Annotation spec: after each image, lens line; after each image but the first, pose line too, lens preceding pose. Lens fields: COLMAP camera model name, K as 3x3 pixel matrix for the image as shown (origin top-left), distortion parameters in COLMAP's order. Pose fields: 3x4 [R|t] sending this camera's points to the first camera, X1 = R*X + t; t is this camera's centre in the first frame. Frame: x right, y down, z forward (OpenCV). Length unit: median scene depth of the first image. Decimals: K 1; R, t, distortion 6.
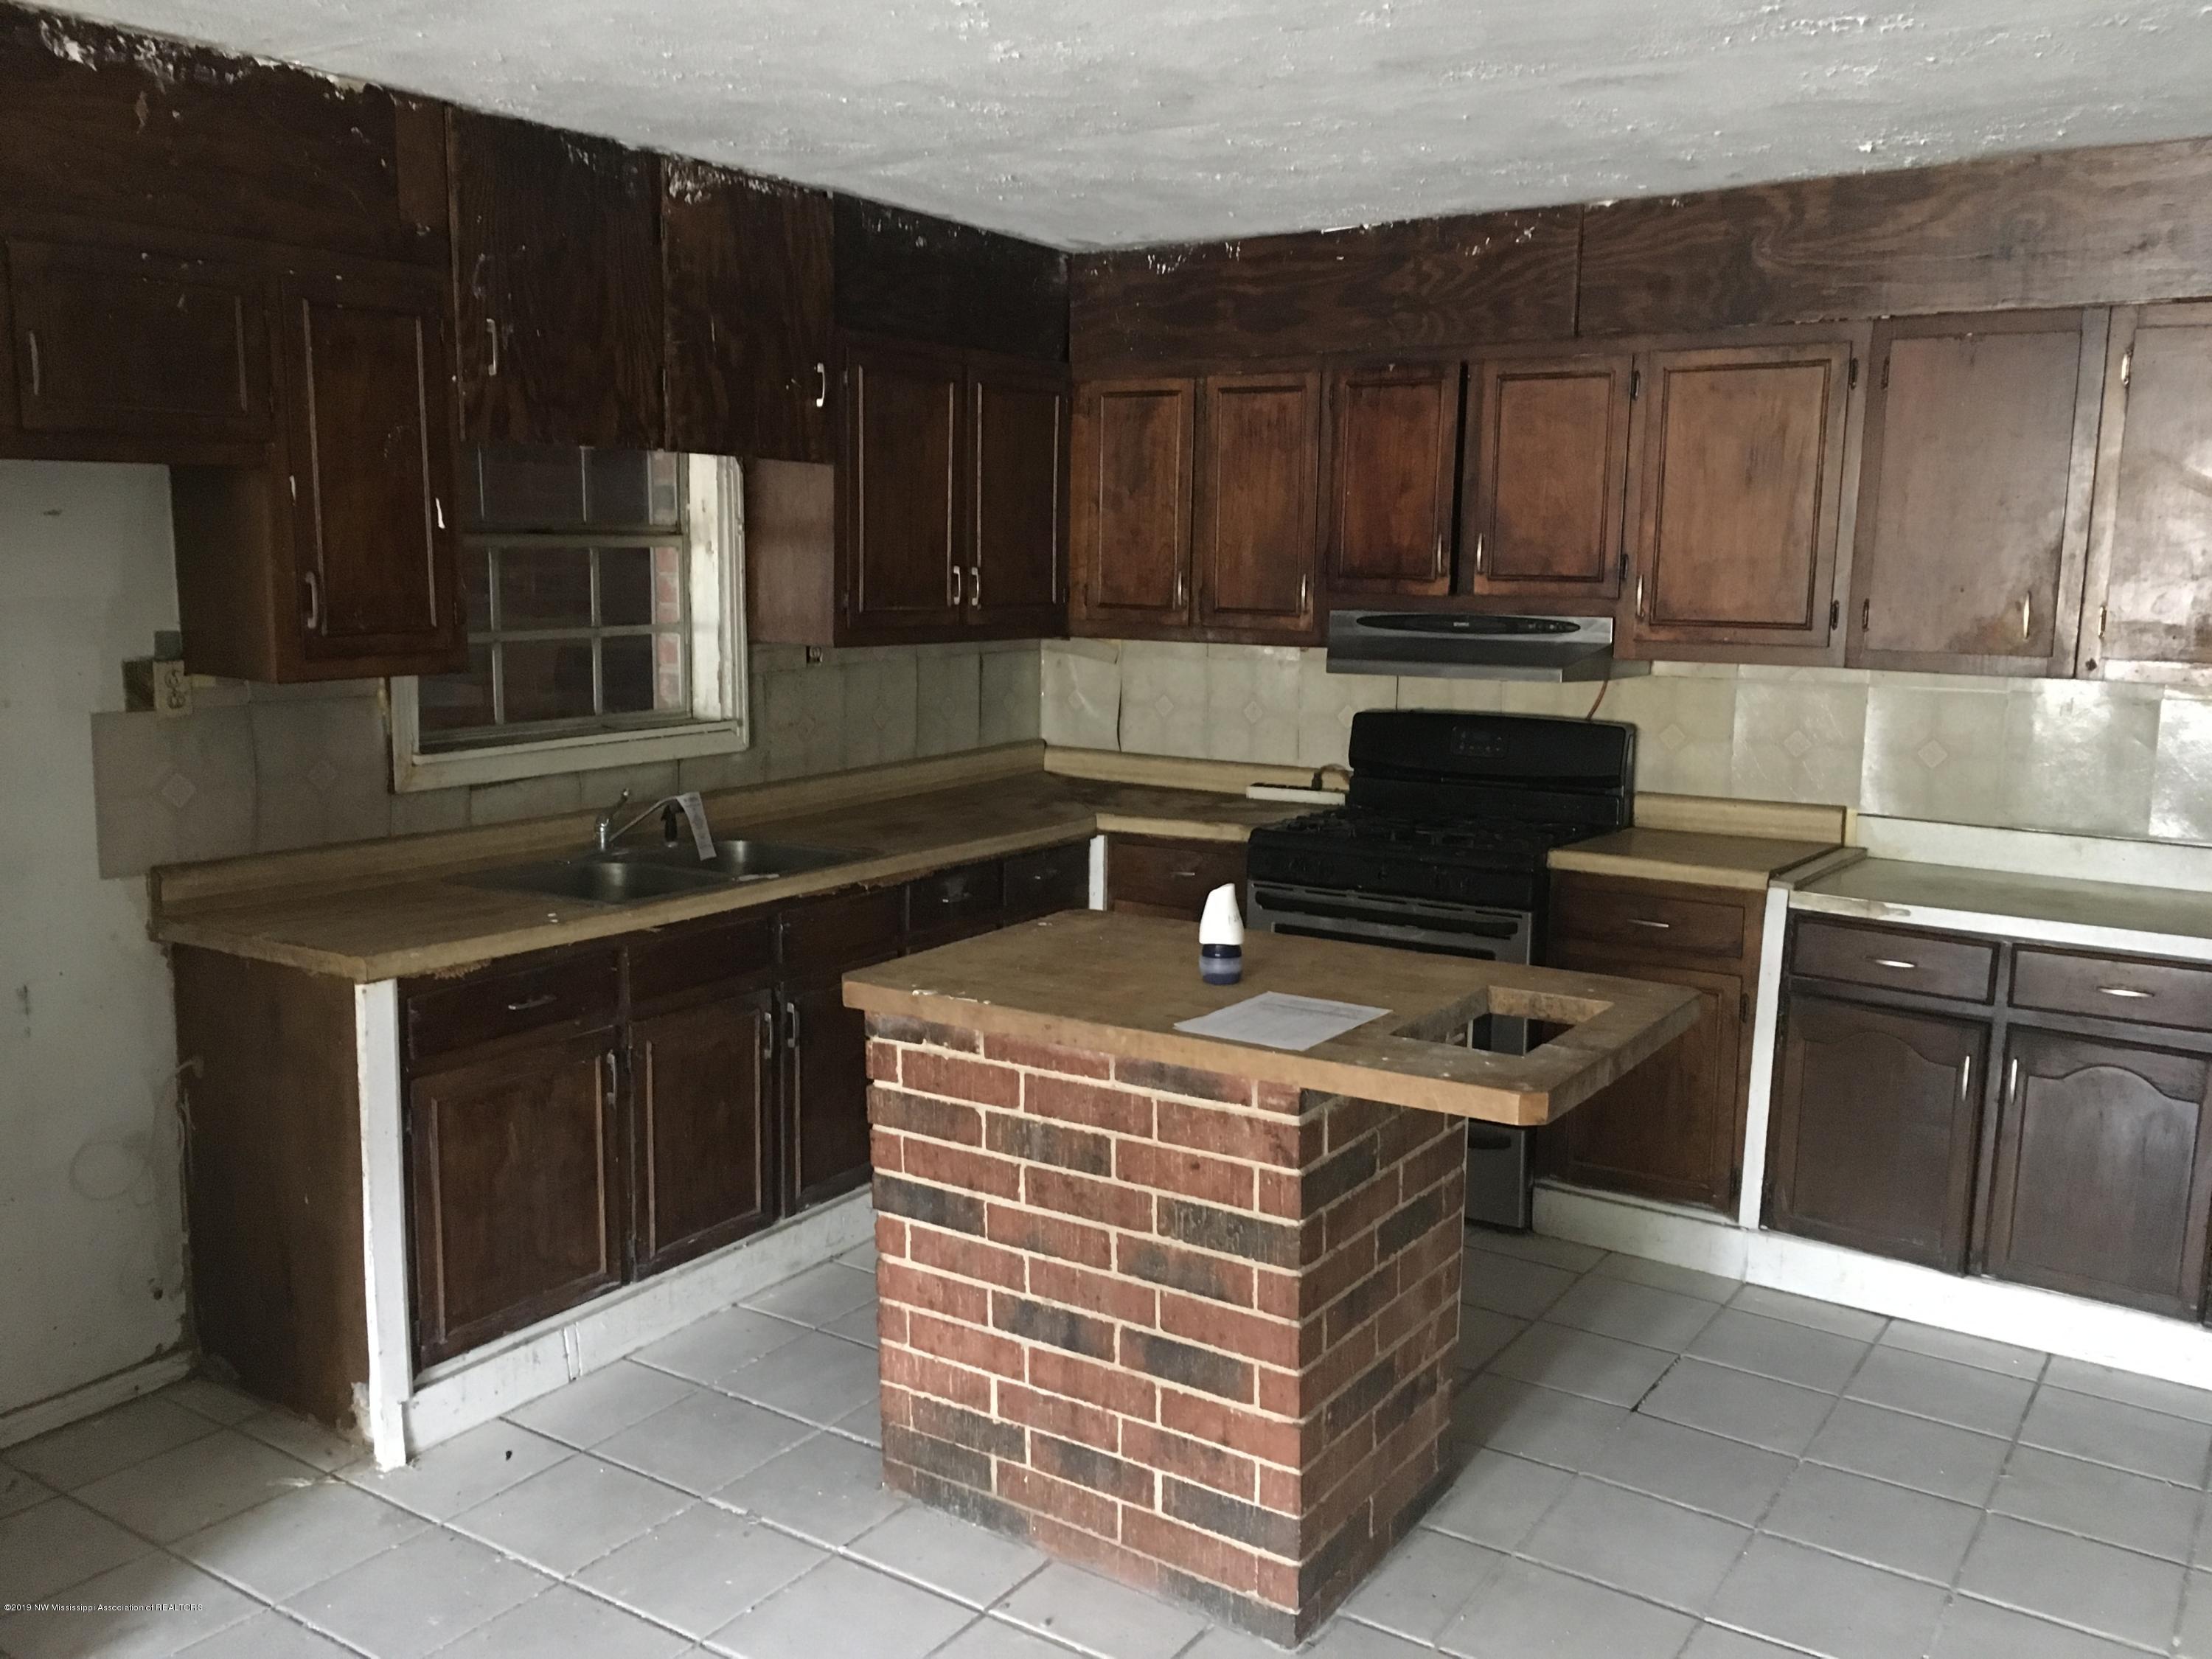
lens RADIAL K [[1964.8, 0, 1106.0], [0, 1964.8, 829.5], [0, 0, 1]] dist [0.085819, -0.146049]
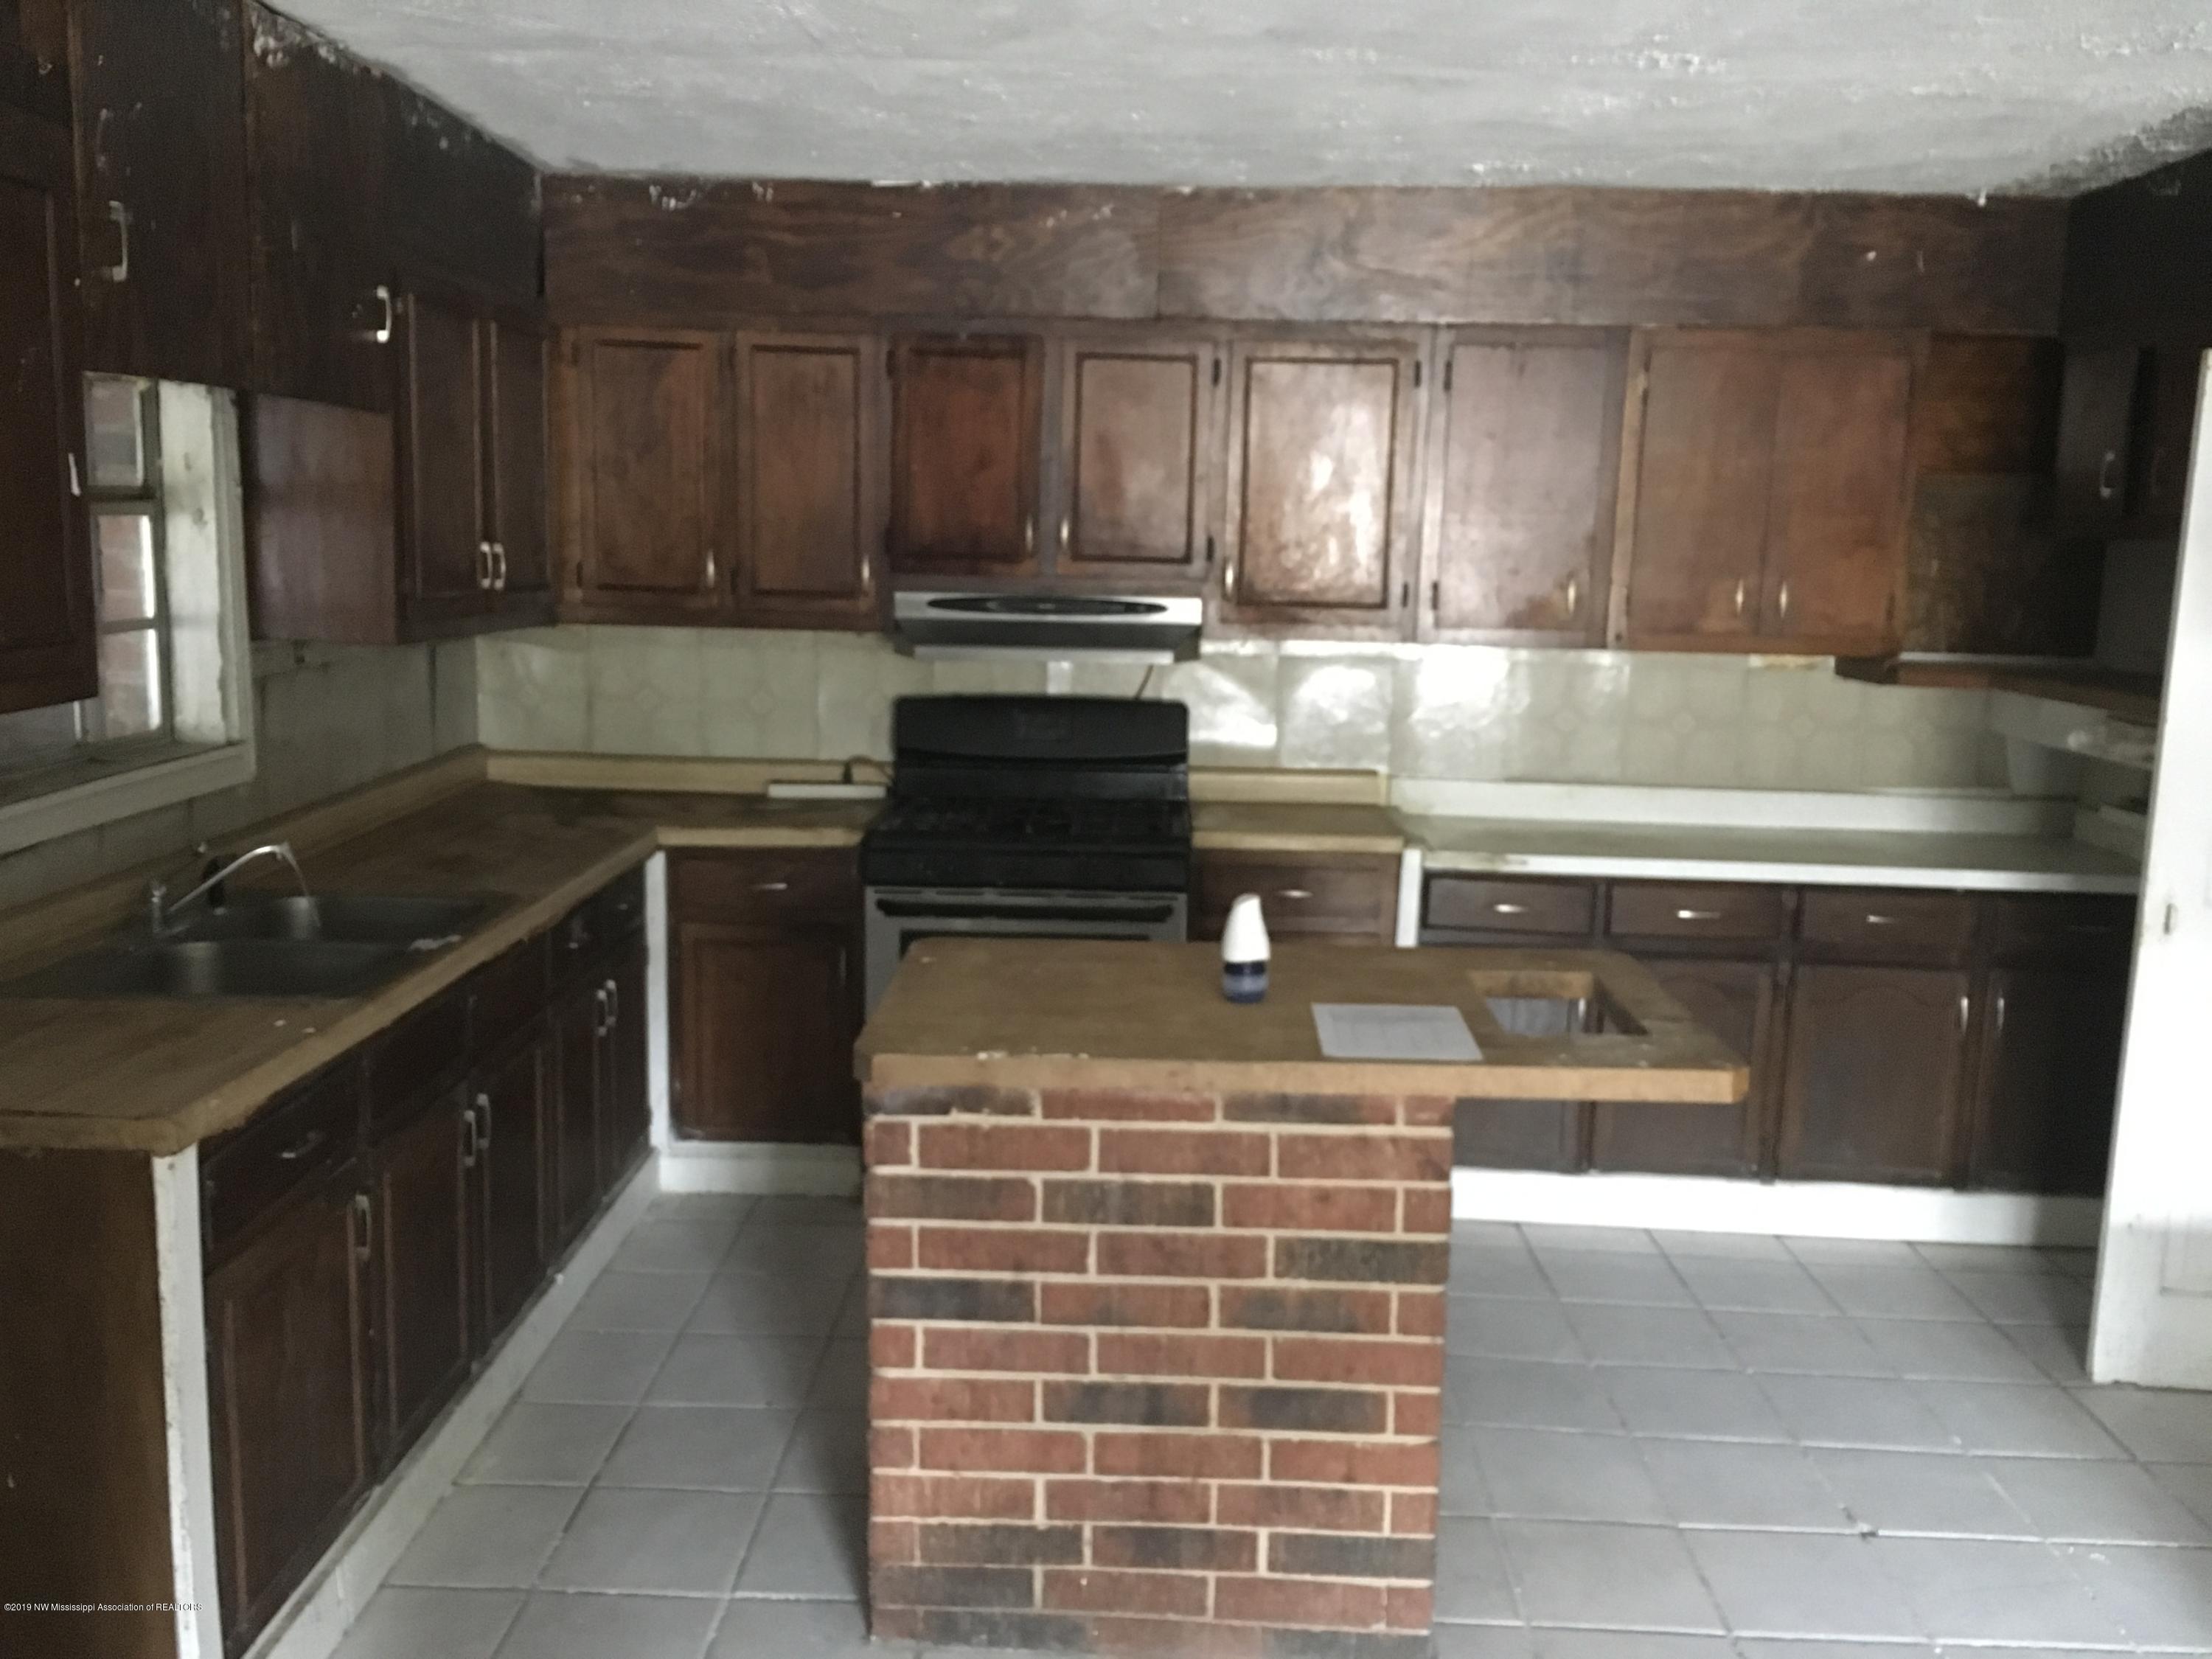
lens RADIAL K [[1964.8, 0, 1106.0], [0, 1964.8, 829.5], [0, 0, 1]] dist [0.085819, -0.146049]
pose [[0.832671, -0.076175, 0.548504, -0.466211], [0.065383, 0.997089, 0.039217, -0.041292], [-0.549894, 0.003208, 0.835228, 0.231755]]
